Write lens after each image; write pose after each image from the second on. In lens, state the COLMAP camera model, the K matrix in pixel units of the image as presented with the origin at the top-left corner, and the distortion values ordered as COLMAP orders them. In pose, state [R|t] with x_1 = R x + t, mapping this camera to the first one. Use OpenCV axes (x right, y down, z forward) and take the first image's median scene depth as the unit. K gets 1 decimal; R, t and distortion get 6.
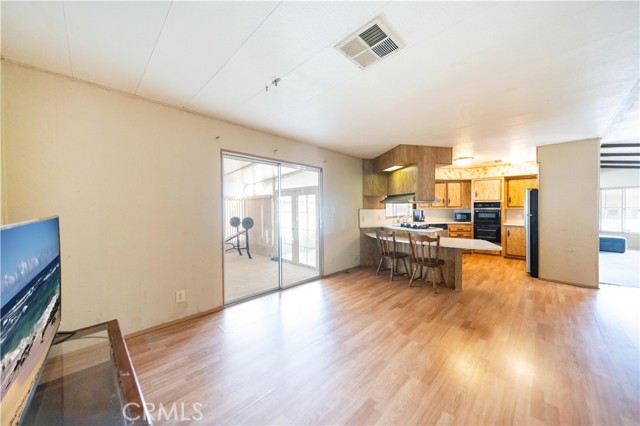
lens RADIAL K [[225.8, 0, 329.1], [0, 225.8, 214.2], [0, 0, 1]] dist [0.006820, -0.000023]
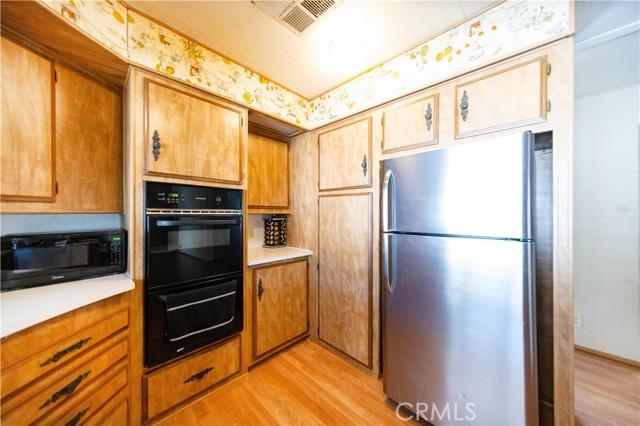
lens RADIAL K [[225.8, 0, 315.9], [0, 225.8, 211.0], [0, 0, 1]] dist [0.006820, -0.000023]
pose [[-0.008752, 0.006693, 0.999939, 0.536492], [0.014903, 0.999867, -0.006562, -0.026230], [-0.999851, 0.014845, -0.008850, 1.054148]]
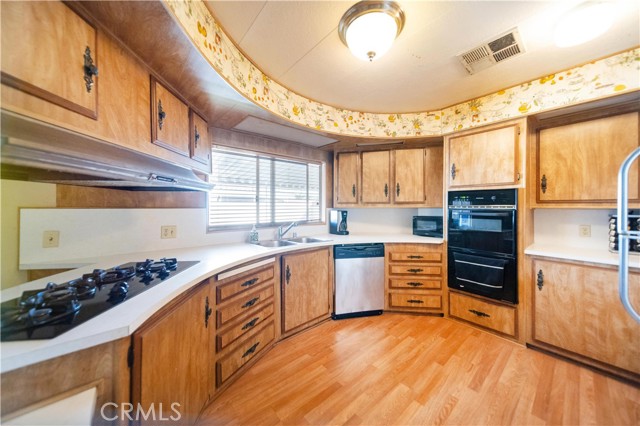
lens RADIAL K [[225.8, 0, 329.3], [0, 225.8, 211.2], [0, 0, 1]] dist [0.006820, -0.000023]
pose [[0.997277, 0.003831, -0.073645, 0.569414], [-0.004082, 0.999986, -0.003268, -0.018276], [0.073631, 0.003559, 0.997279, 0.724197]]
